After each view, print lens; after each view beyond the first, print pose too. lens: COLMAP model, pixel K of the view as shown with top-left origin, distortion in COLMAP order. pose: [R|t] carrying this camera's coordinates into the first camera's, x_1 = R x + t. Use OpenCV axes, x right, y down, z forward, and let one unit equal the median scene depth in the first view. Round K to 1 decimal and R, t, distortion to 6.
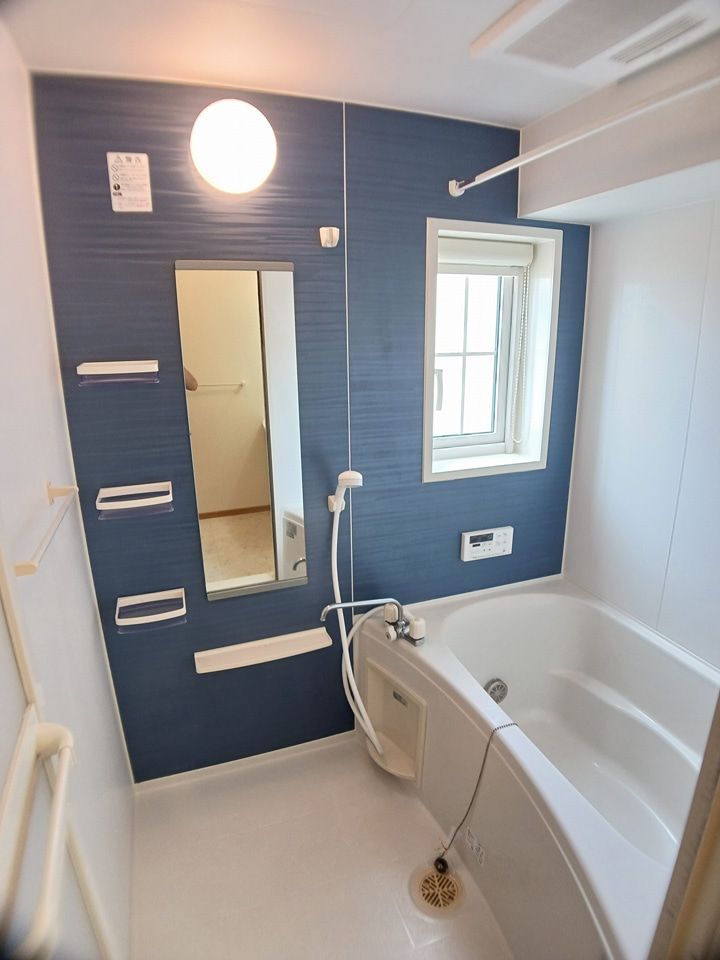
lens RADIAL K [[533.2, 0, 360.0], [0, 533.2, 480.0], [0, 0, 1]] dist [-0.108410, 0.023057]
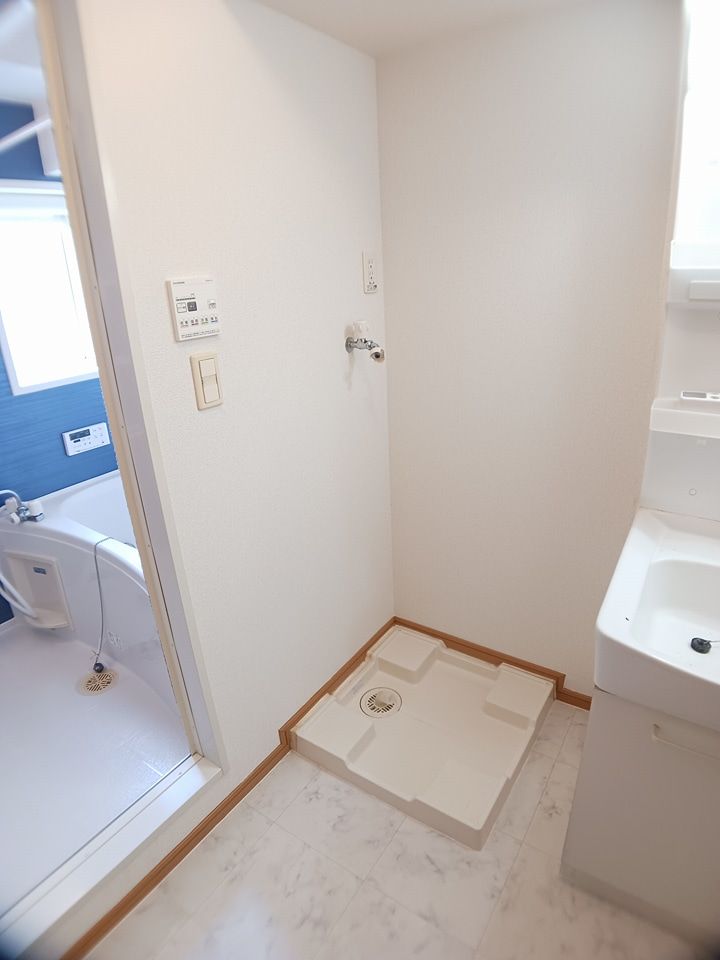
lens RADIAL K [[533.2, 0, 360.0], [0, 533.2, 480.0], [0, 0, 1]] dist [-0.108410, 0.023057]
pose [[0.816963, -0.244011, 0.522522, 0.117547], [0.198159, 0.969681, 0.143008, 0.189921], [-0.541575, -0.013290, 0.840547, -0.436270]]
